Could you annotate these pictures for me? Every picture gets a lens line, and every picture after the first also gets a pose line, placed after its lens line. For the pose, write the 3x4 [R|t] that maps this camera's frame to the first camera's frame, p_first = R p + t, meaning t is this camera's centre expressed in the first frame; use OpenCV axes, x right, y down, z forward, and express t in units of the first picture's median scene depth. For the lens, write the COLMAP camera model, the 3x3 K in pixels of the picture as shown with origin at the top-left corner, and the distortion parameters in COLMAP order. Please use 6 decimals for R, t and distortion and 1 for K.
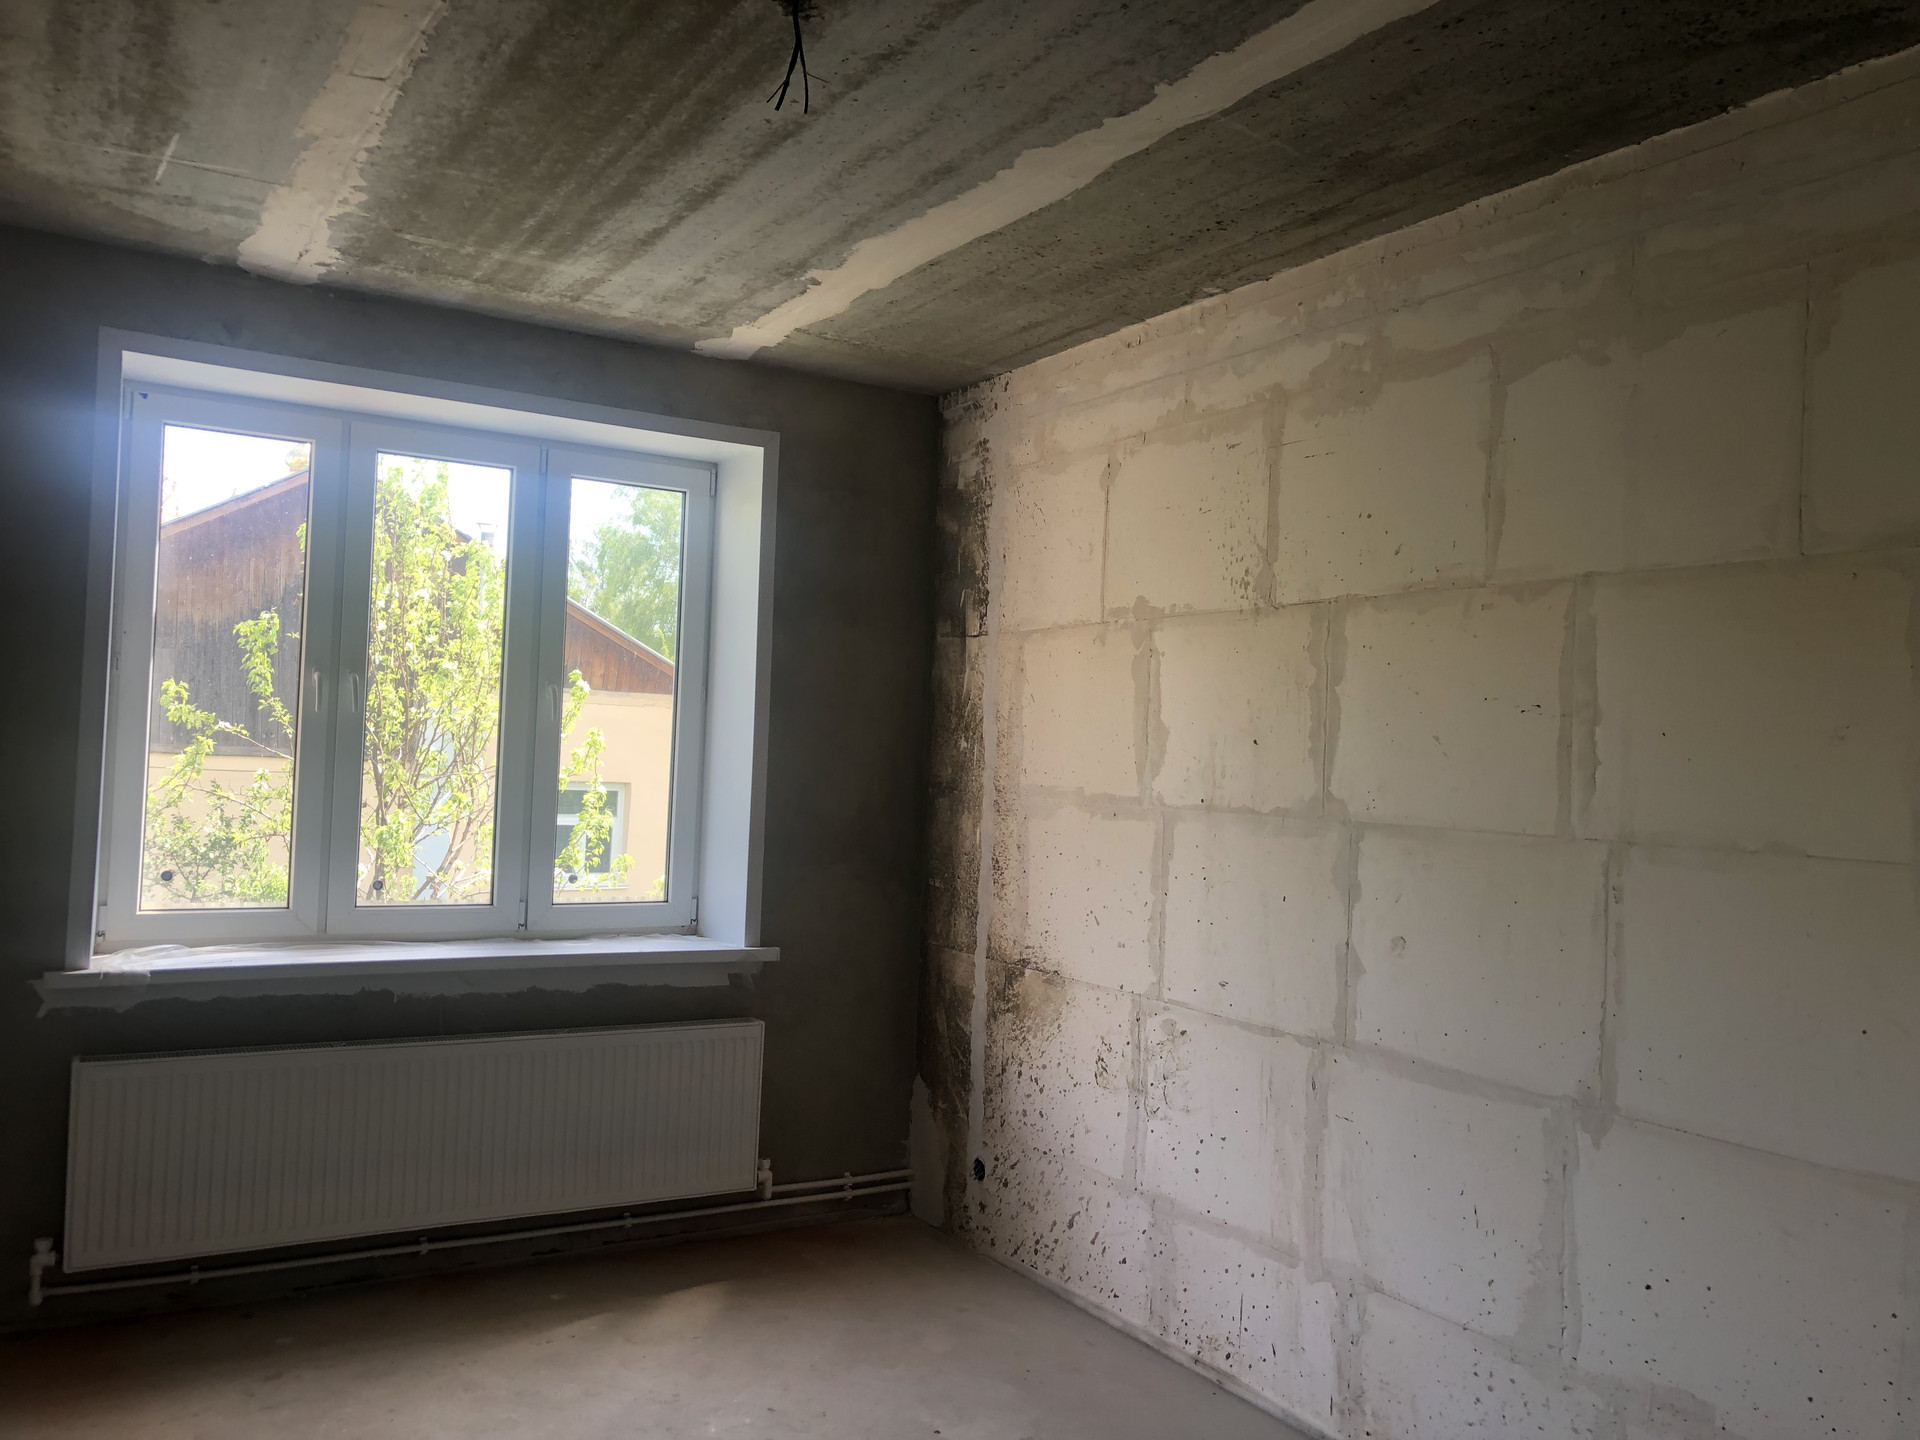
lens RADIAL K [[1556.9, 0, 951.5], [0, 1556.9, 725.6], [0, 0, 1]] dist [0.051918, -0.054688]
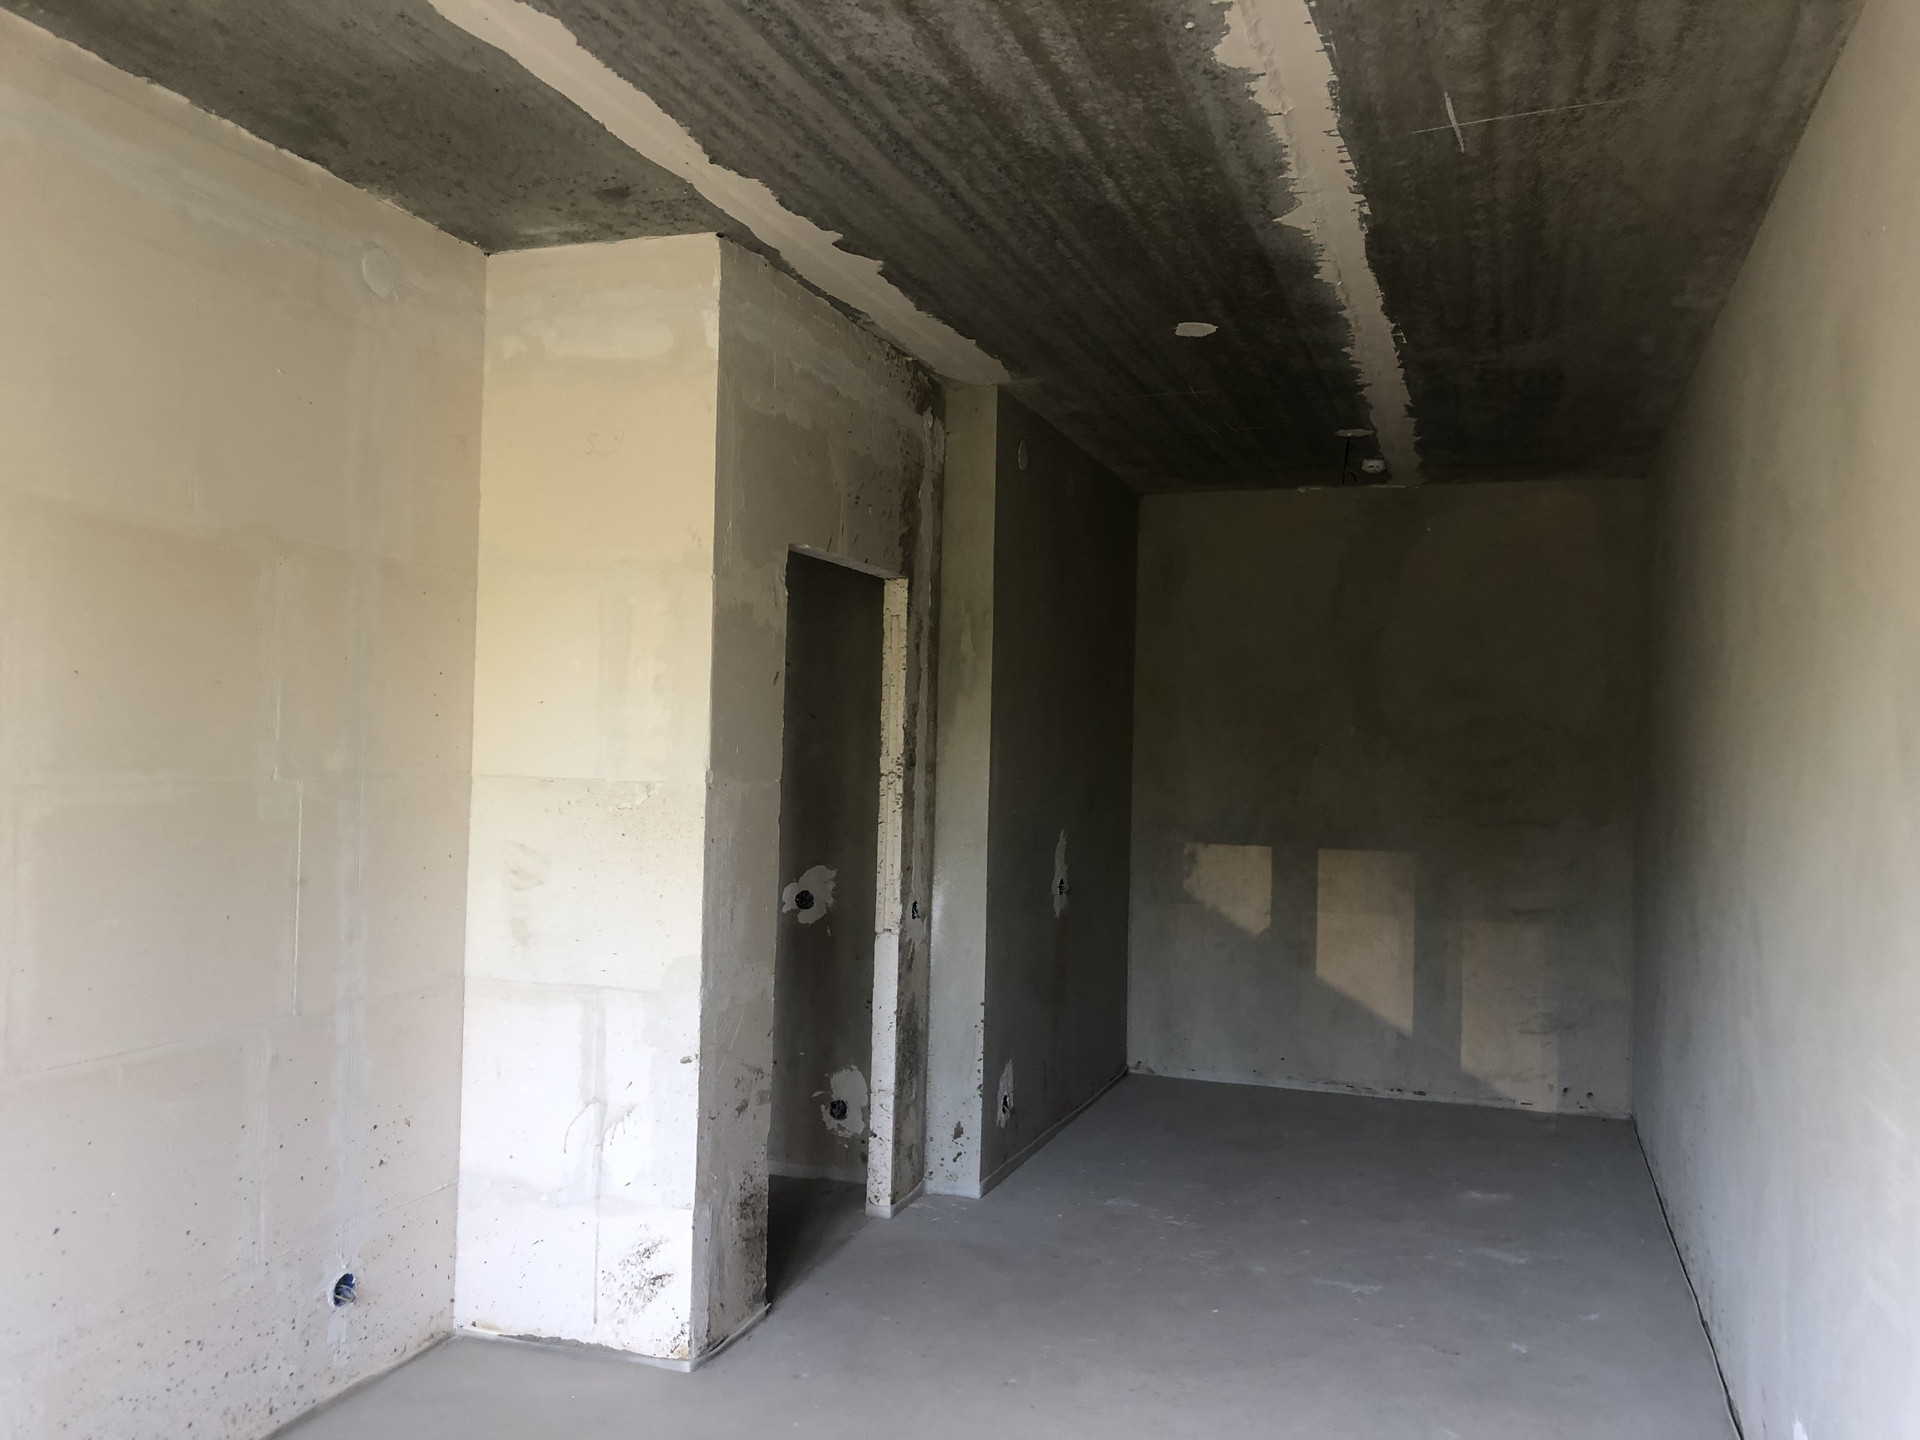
lens RADIAL K [[1599.4, 0, 974.3], [0, 1599.4, 686.2], [0, 0, 1]] dist [0.048596, -0.056673]
pose [[-0.659163, -0.025763, 0.751558, -0.722591], [-0.062468, 0.997835, -0.020582, 0.002339], [-0.749401, -0.060515, -0.659345, 1.323379]]
